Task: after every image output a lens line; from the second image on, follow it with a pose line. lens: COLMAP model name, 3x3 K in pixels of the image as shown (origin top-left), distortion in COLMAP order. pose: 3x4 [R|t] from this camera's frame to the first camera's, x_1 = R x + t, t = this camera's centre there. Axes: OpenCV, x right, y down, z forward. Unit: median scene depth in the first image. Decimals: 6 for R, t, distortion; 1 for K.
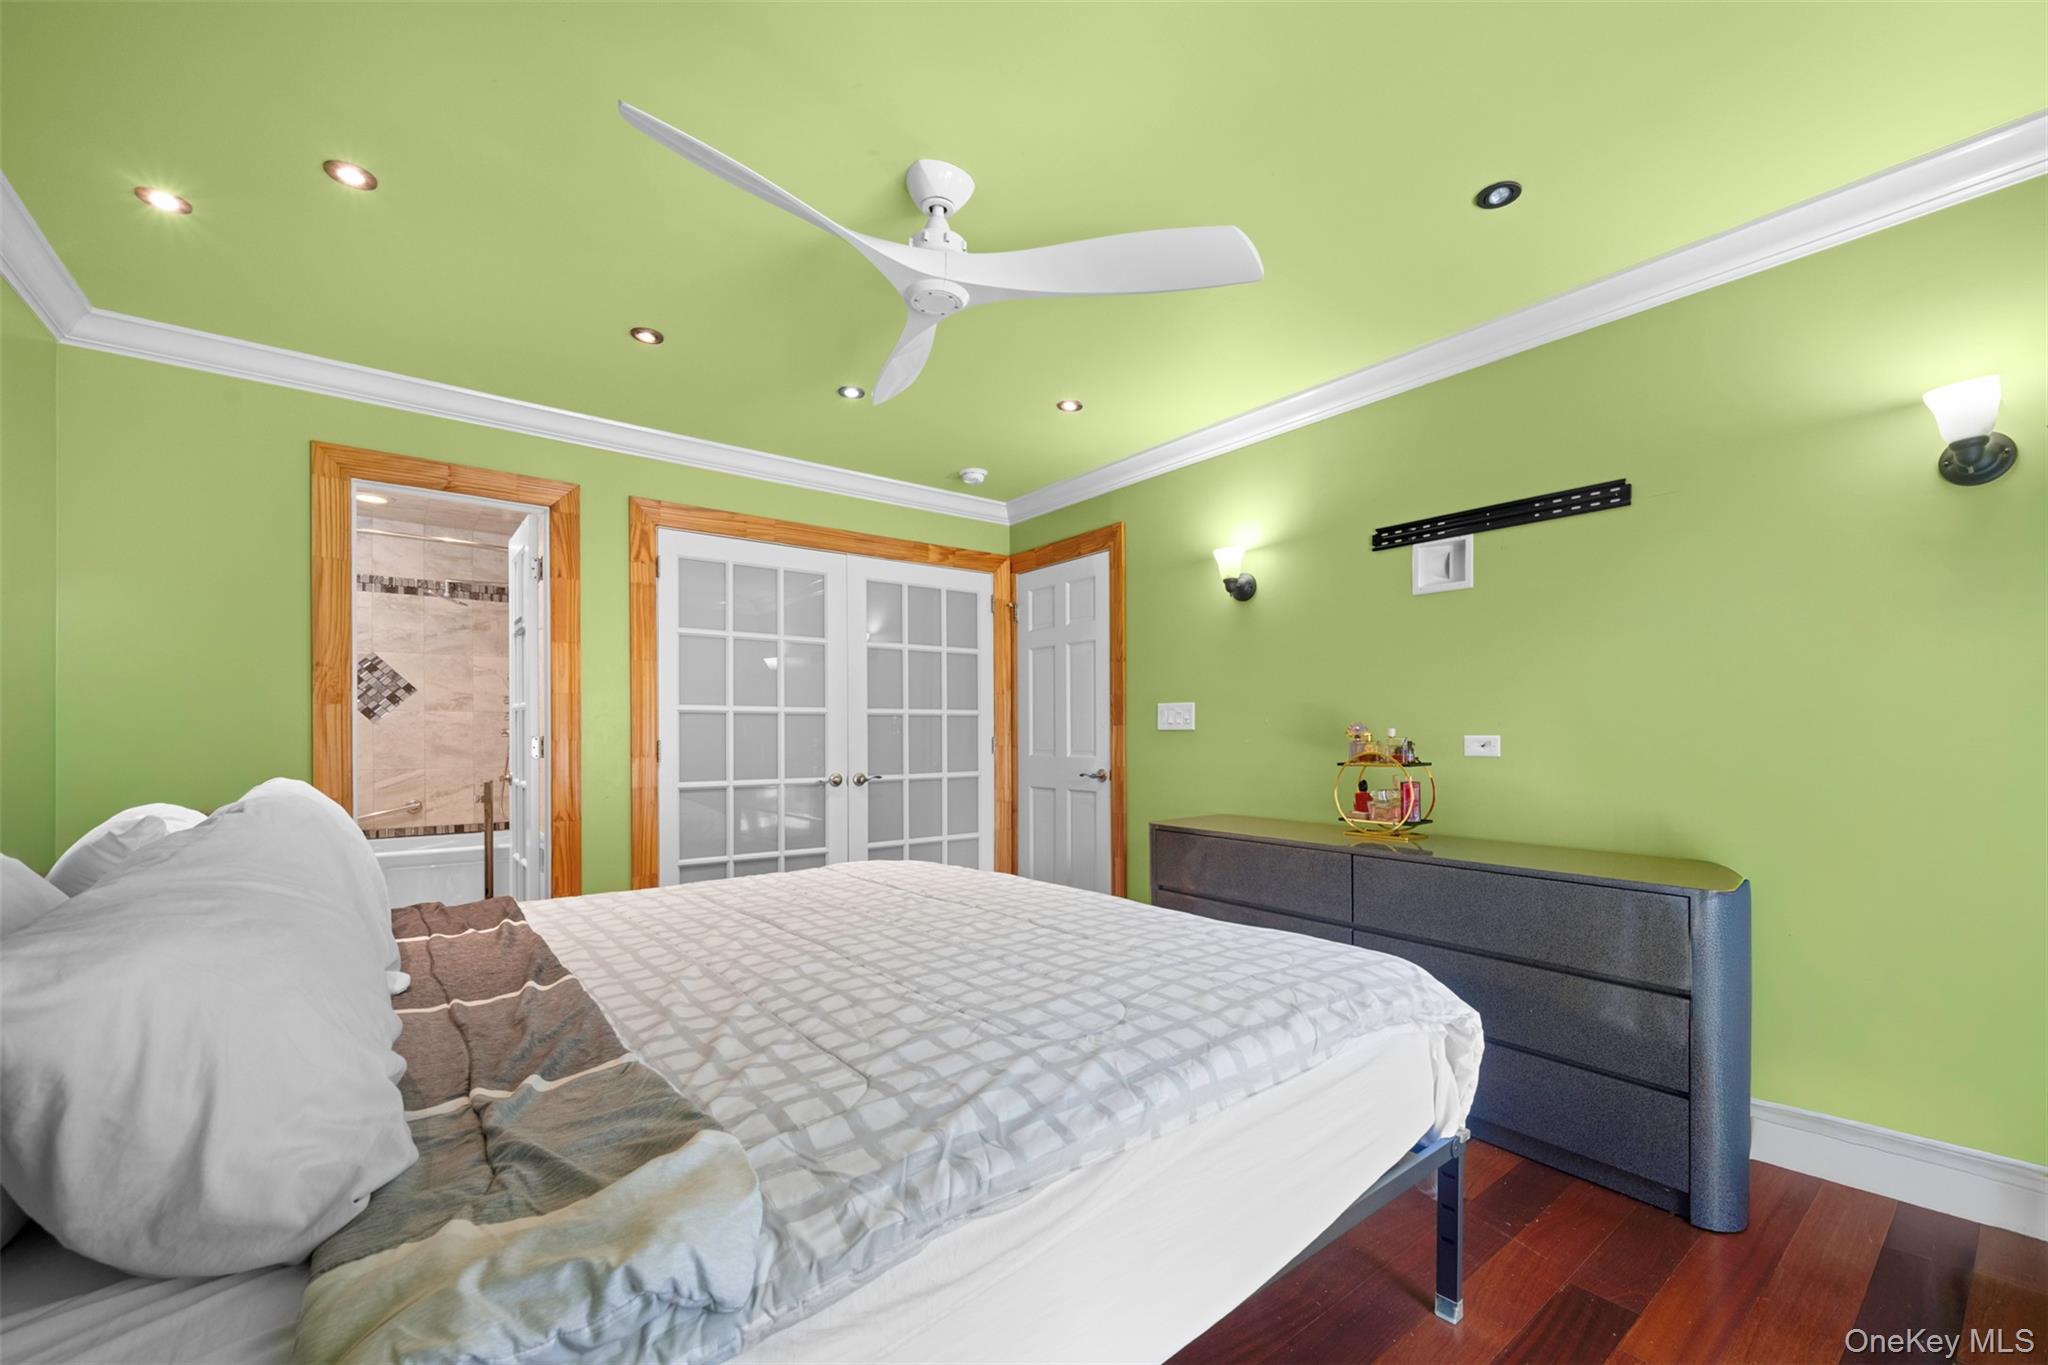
lens RADIAL K [[836.0, 0, 1042.2], [0, 836.0, 743.7], [0, 0, 1]] dist [0.000027, -0.000105]
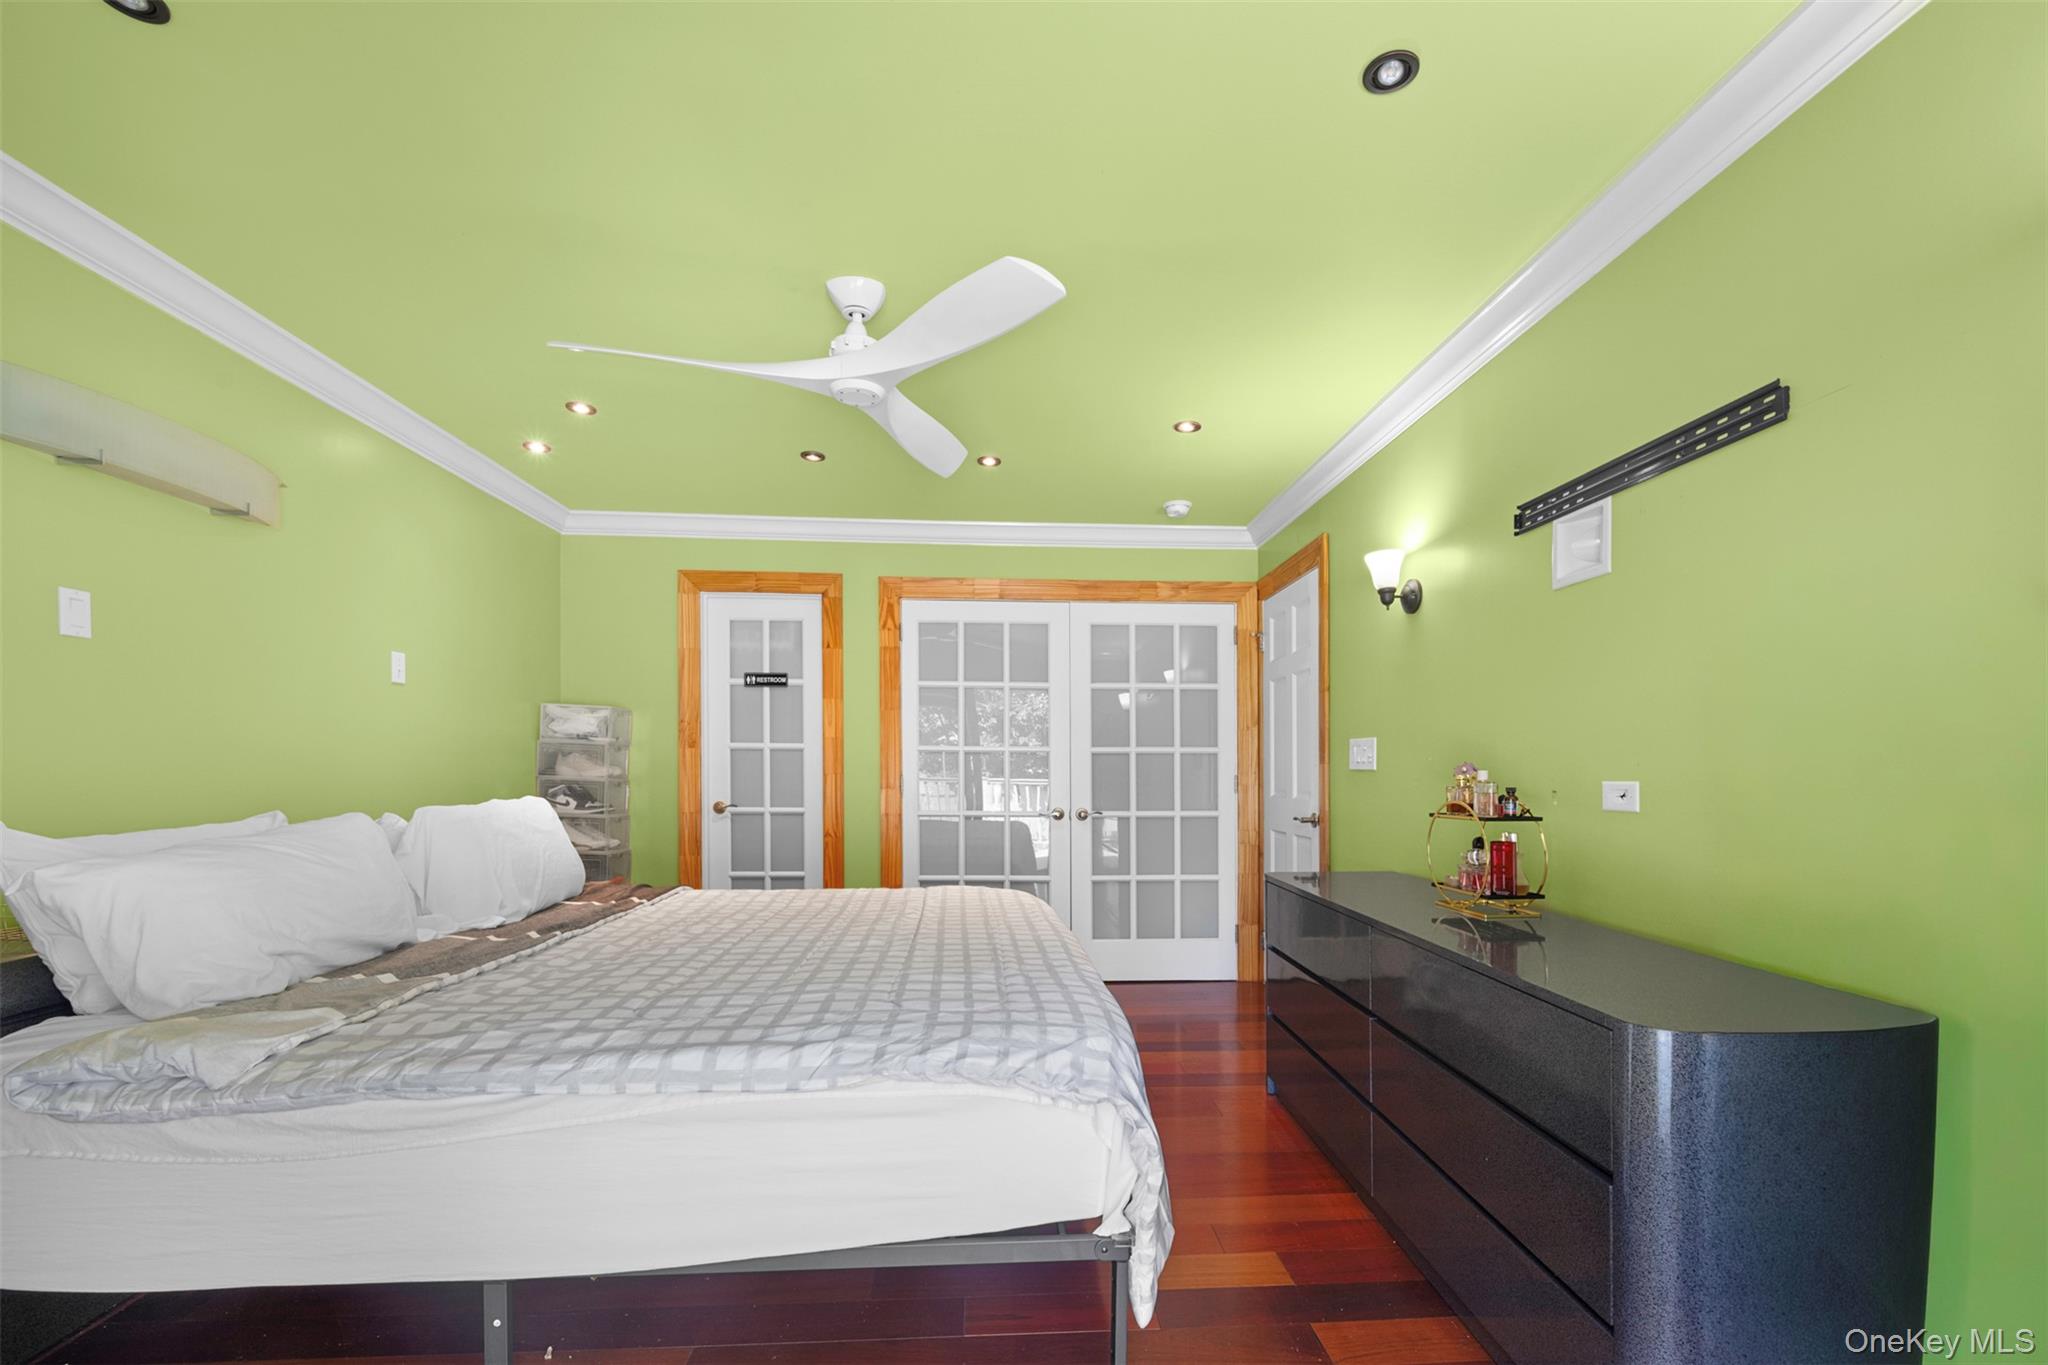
lens RADIAL K [[860.6, 0, 1050.0], [0, 860.6, 788.5], [0, 0, 1]] dist [-0.001473, 0.001188]
pose [[0.817840, 0.019640, -0.575110, 0.448411], [-0.013736, 0.999799, 0.014611, -0.006356], [0.575282, -0.004050, 0.817945, 0.105998]]
